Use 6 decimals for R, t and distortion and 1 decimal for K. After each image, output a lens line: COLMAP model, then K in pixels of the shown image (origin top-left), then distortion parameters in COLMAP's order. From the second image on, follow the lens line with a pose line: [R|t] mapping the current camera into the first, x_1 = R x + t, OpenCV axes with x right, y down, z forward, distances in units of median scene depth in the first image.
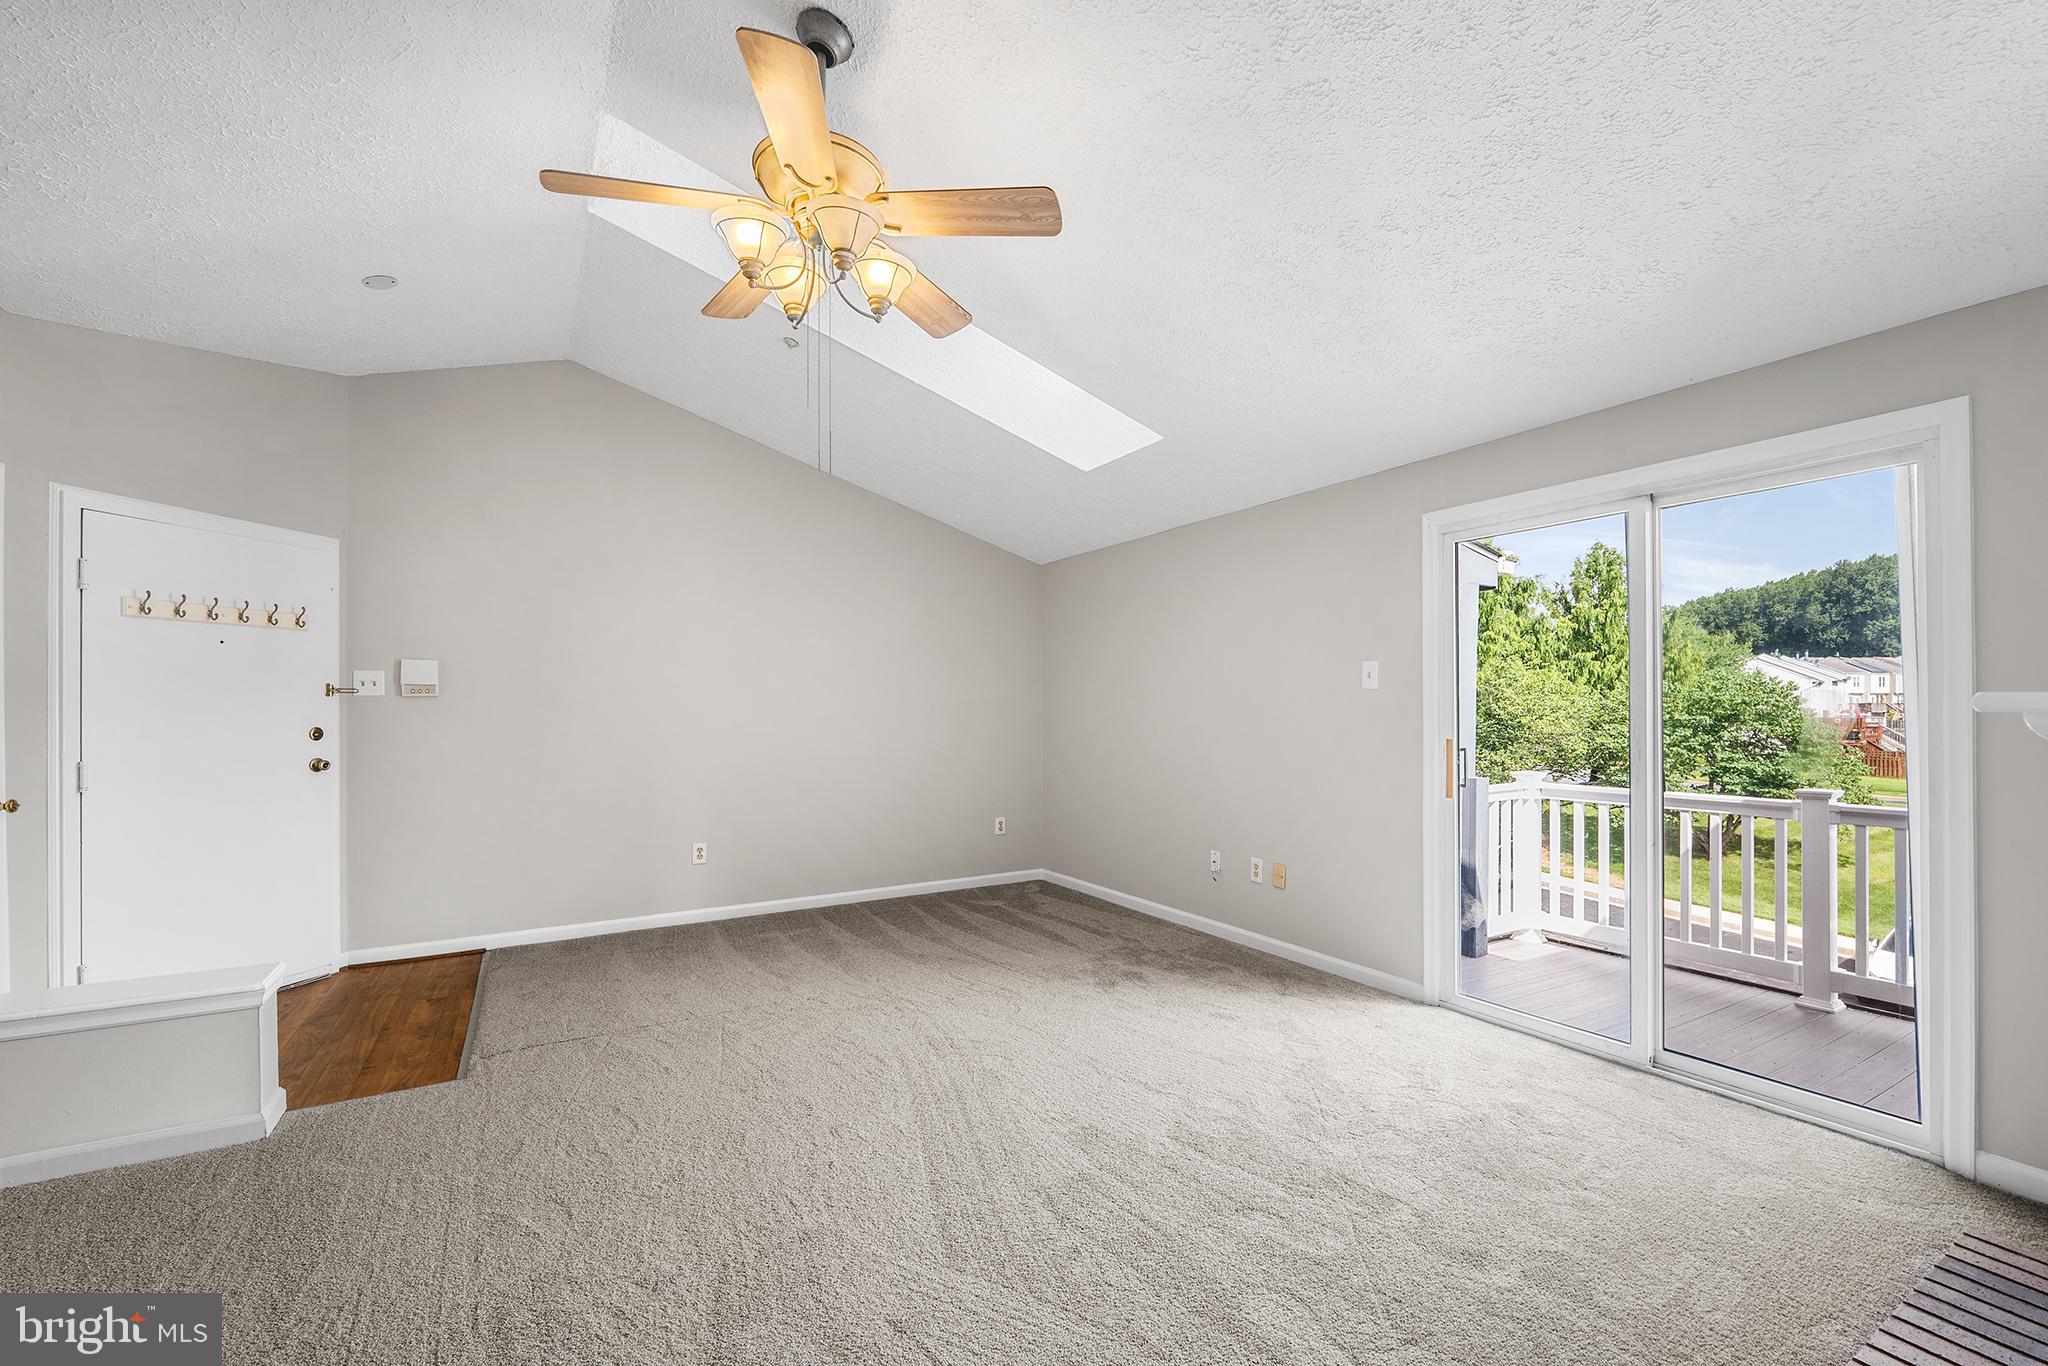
lens RADIAL K [[864.8, 0, 1014.9], [0, 864.8, 701.6], [0, 0, 1]] dist [-0.001088, -0.000490]
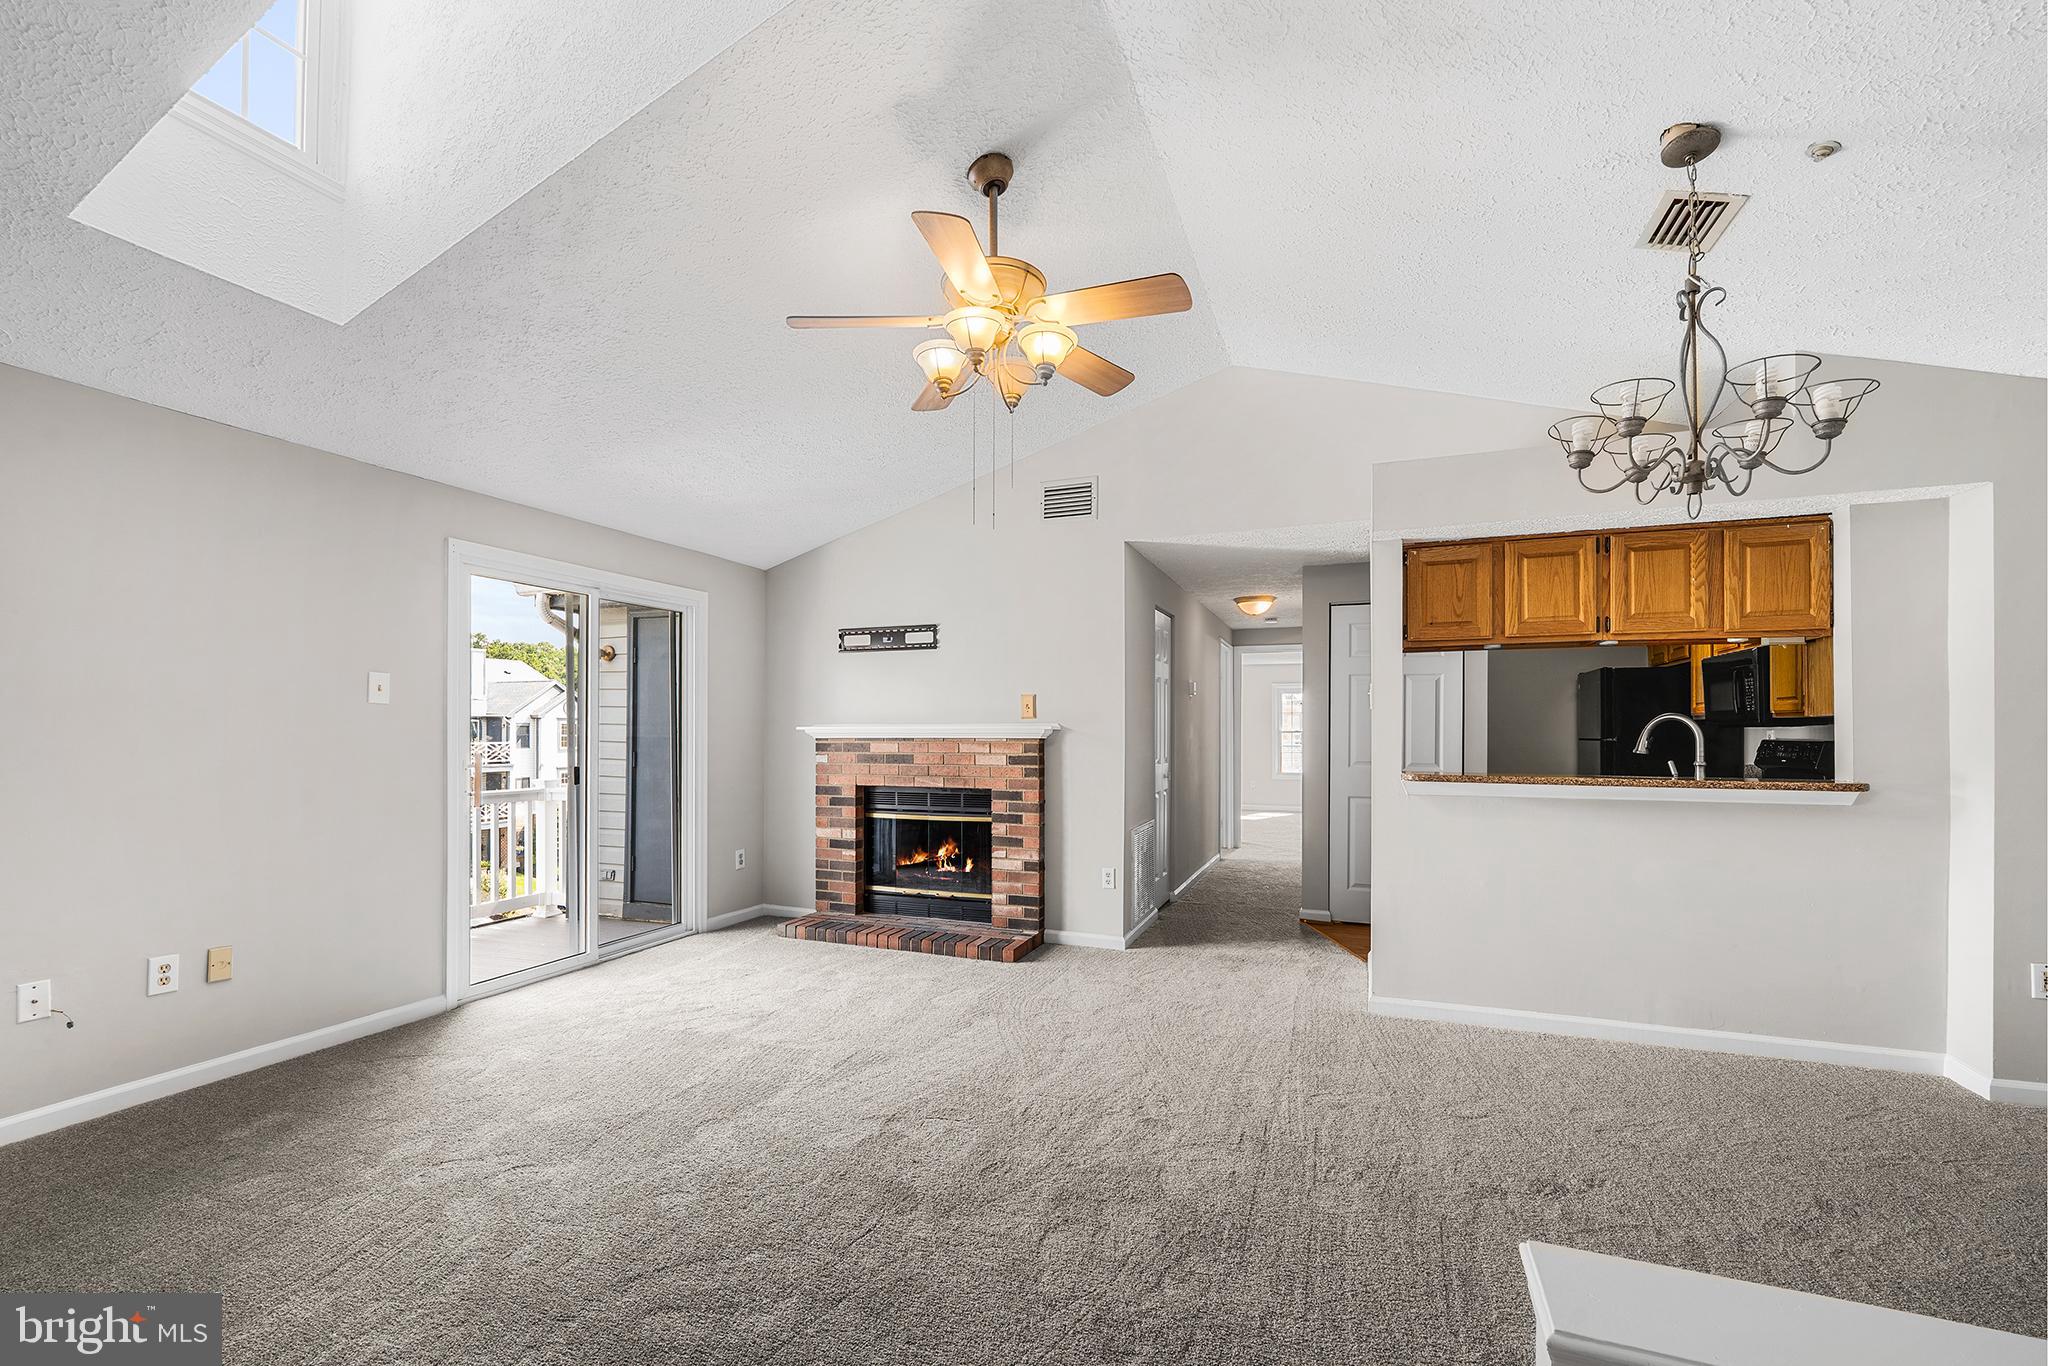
lens RADIAL K [[864.8, 0, 1022.7], [0, 864.8, 725.5], [0, 0, 1]] dist [-0.001088, -0.000490]
pose [[-0.627906, -0.001810, 0.778287, -0.709616], [-0.017789, 0.999769, -0.012026, 0.007315], [-0.778086, -0.021396, -0.627794, 1.046318]]
